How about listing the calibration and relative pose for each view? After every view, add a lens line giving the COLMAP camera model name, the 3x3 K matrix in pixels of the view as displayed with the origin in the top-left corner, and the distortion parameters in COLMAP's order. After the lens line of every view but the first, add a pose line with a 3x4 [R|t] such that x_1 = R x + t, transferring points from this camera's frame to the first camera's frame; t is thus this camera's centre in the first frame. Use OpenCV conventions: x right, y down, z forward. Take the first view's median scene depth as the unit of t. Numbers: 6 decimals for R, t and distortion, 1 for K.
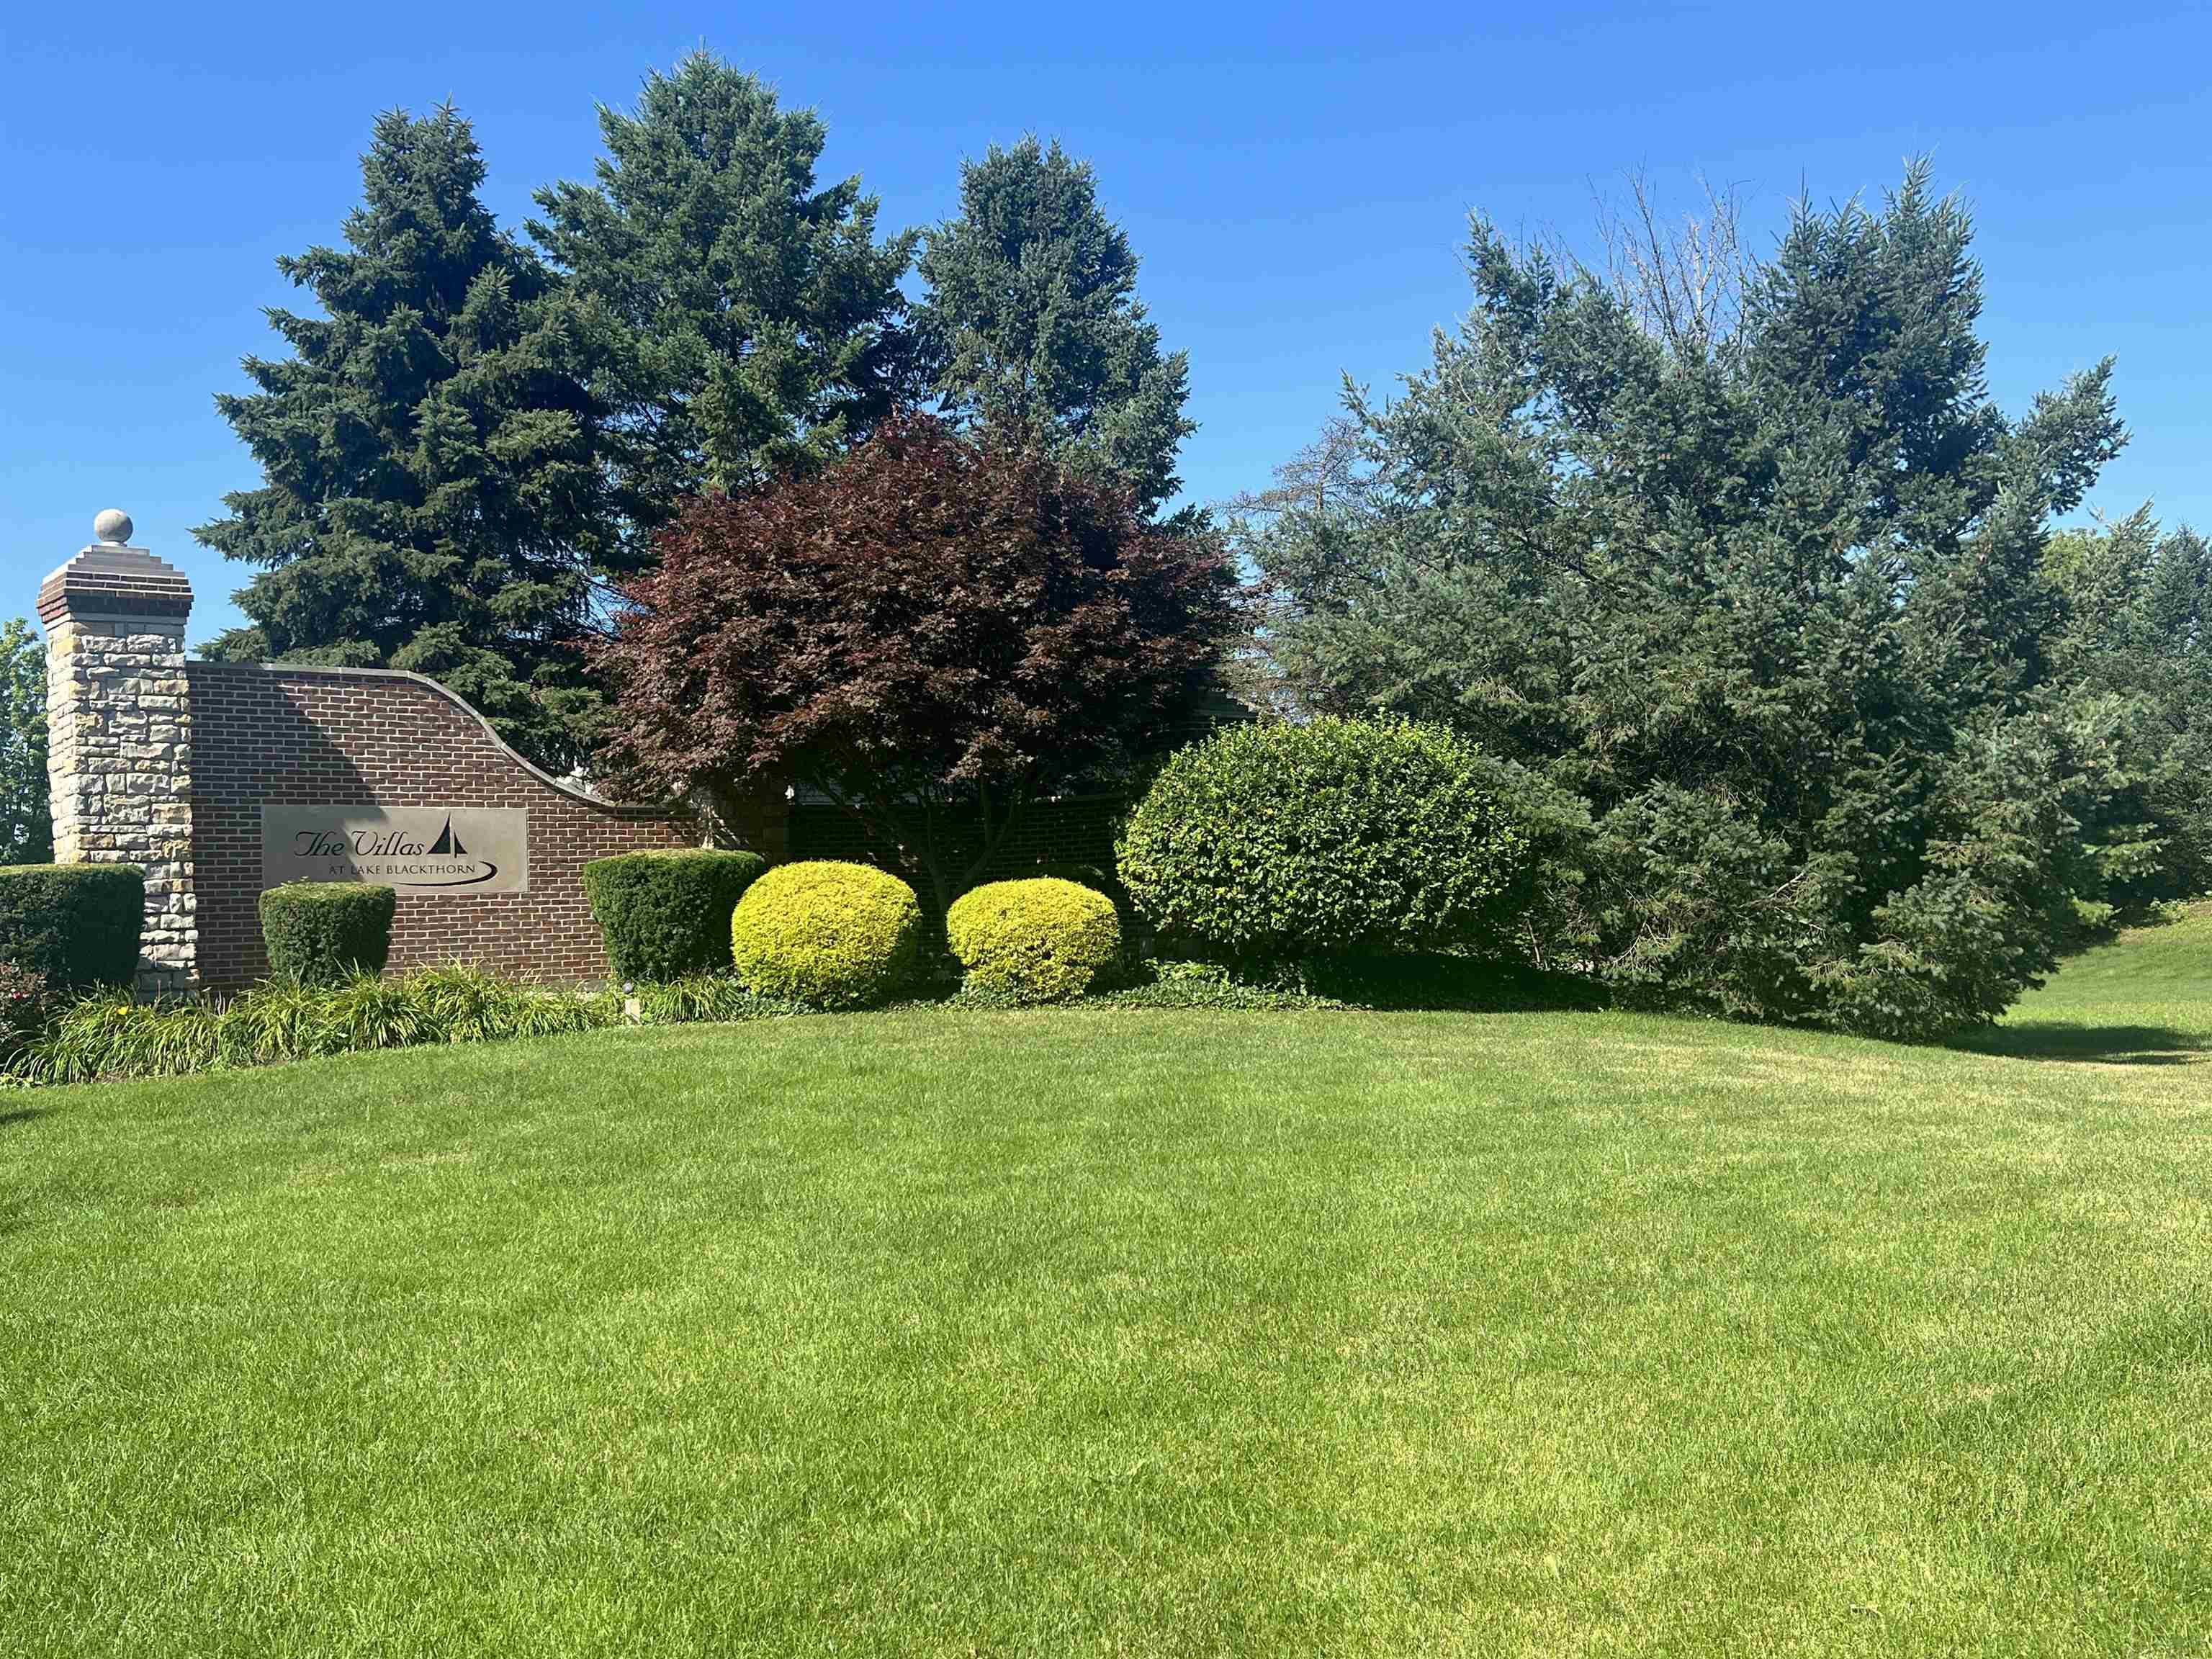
lens RADIAL K [[1992.7, 0, 1111.0], [0, 1992.7, 830.0], [0, 0, 1]] dist [0.041623, -0.000029]
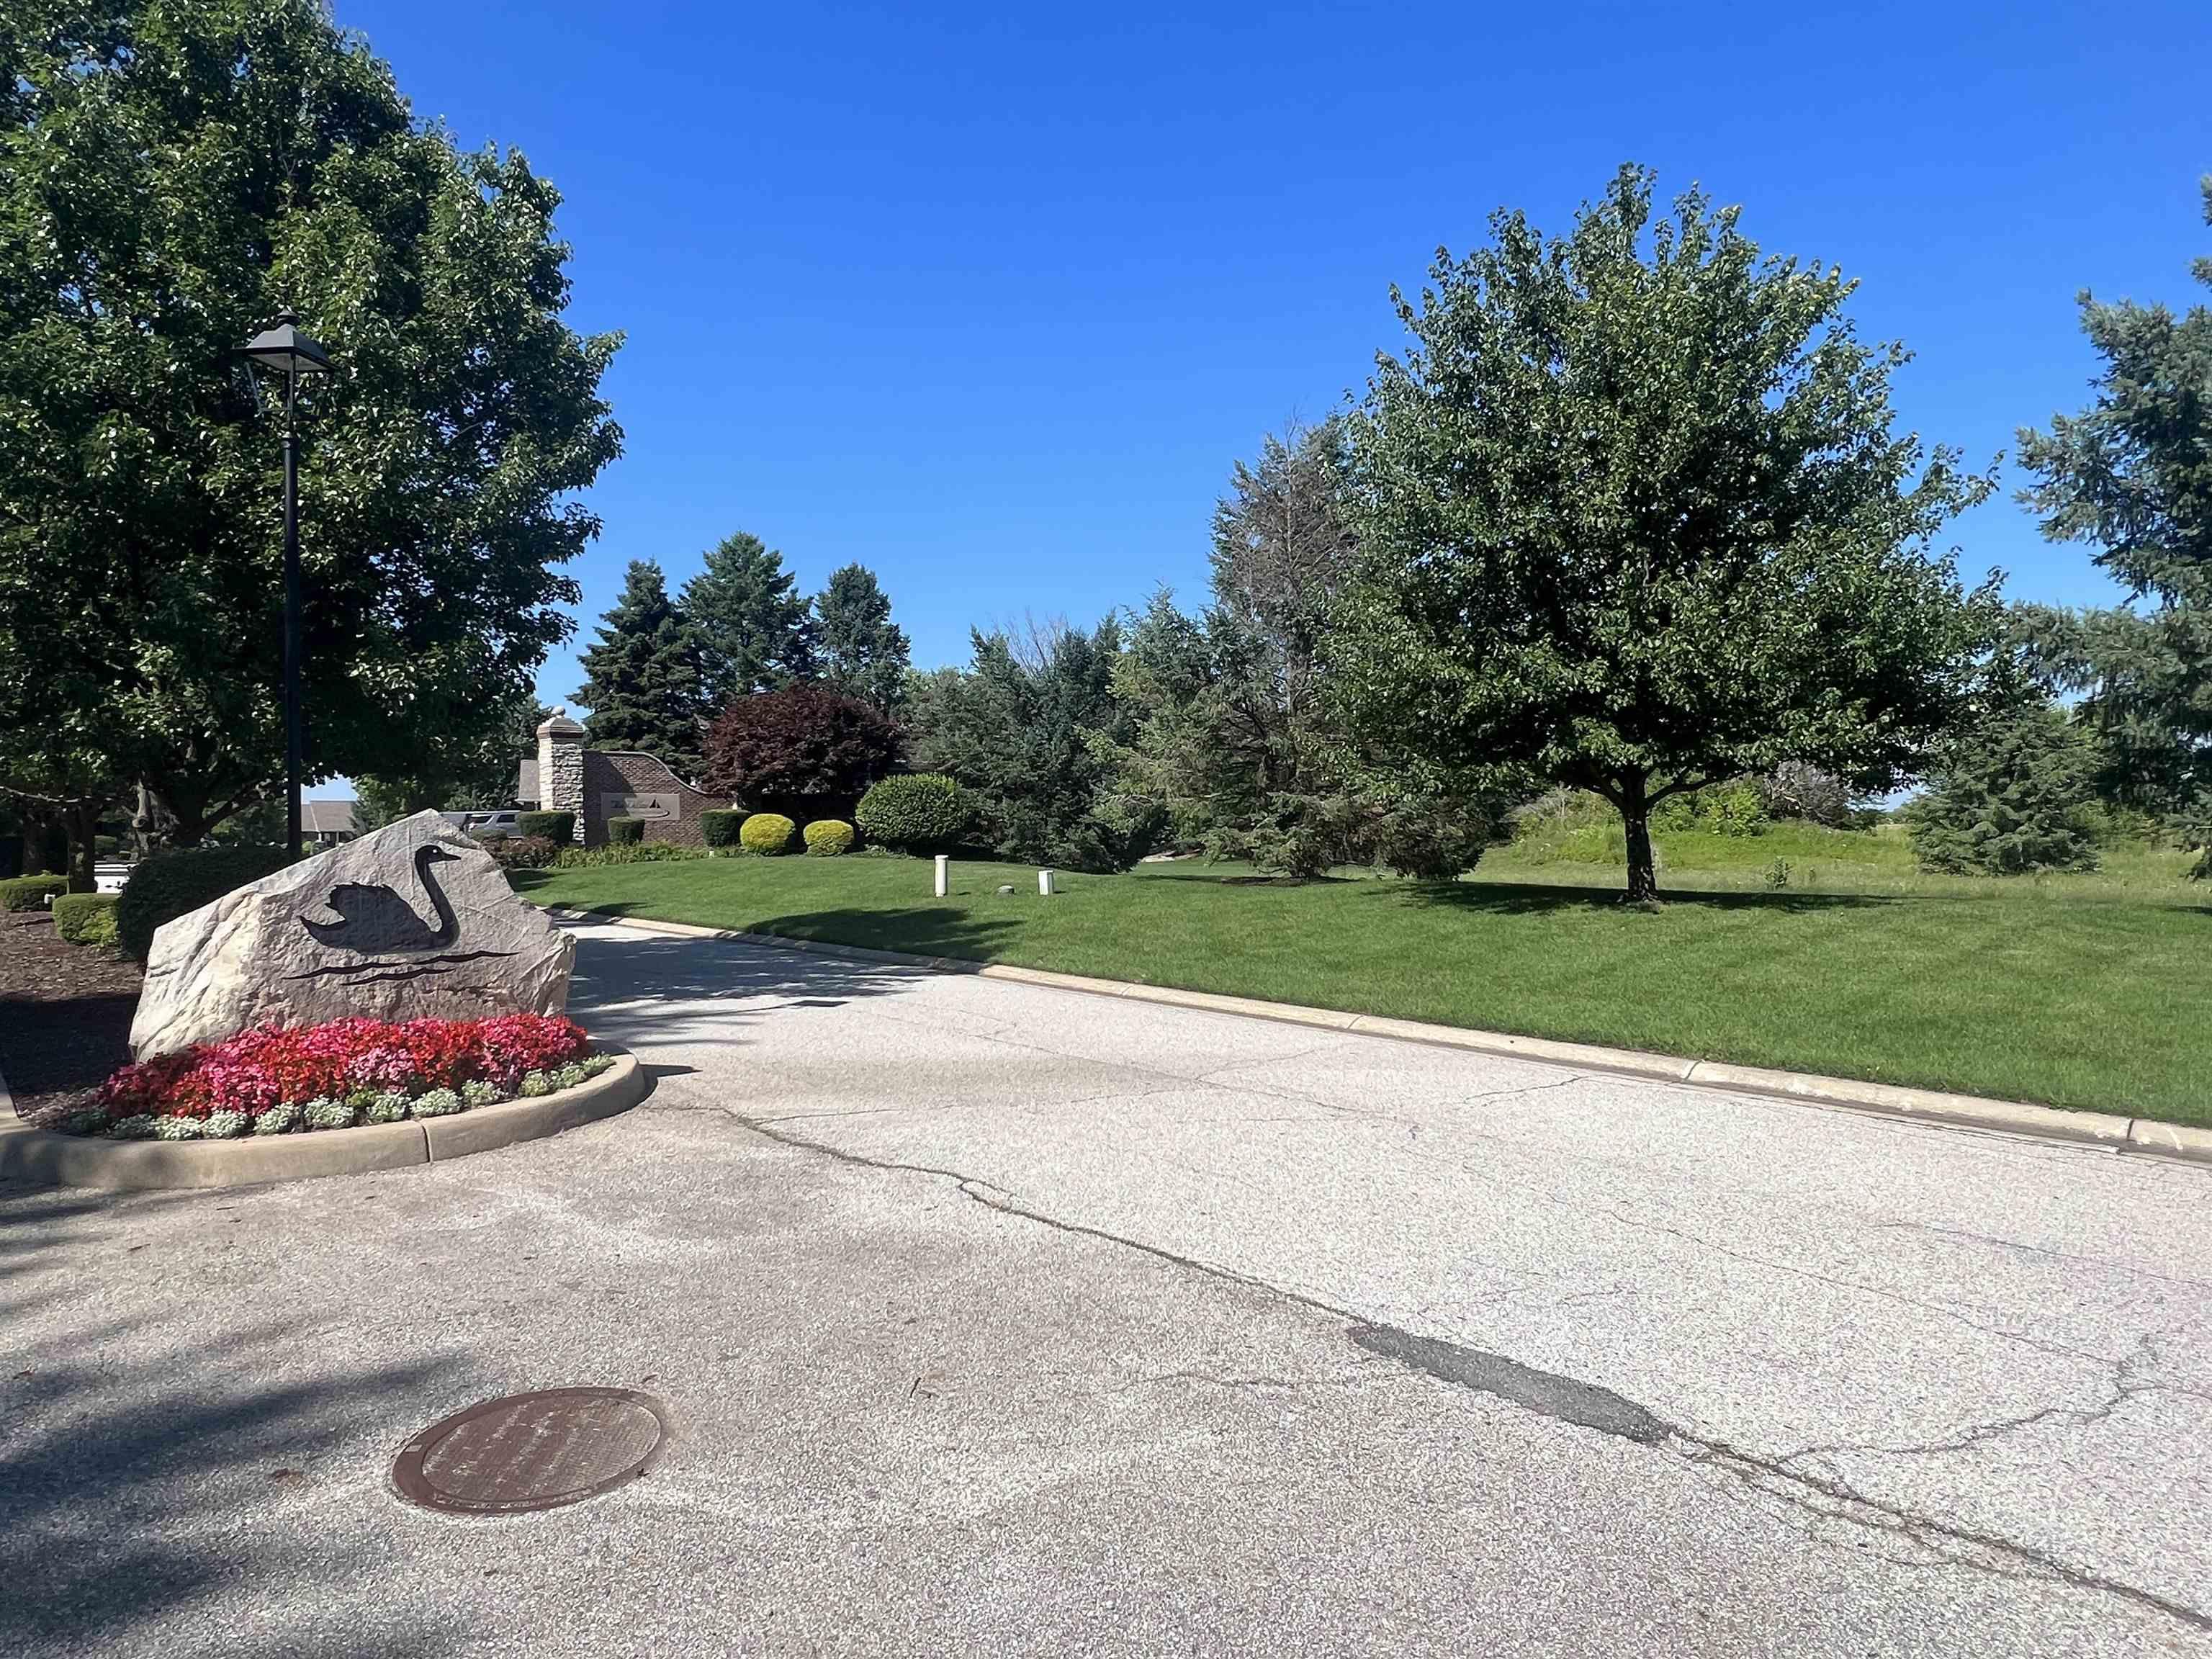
lens RADIAL K [[1232.0, 0, 1103.7], [0, 1232.0, 837.7], [0, 0, 1]] dist [-0.005332, -0.001593]
pose [[0.996911, 0.022455, 0.075263, 0.265693], [-0.026266, 0.998402, 0.050027, -0.062007], [-0.074019, -0.051849, 0.995908, -1.125091]]
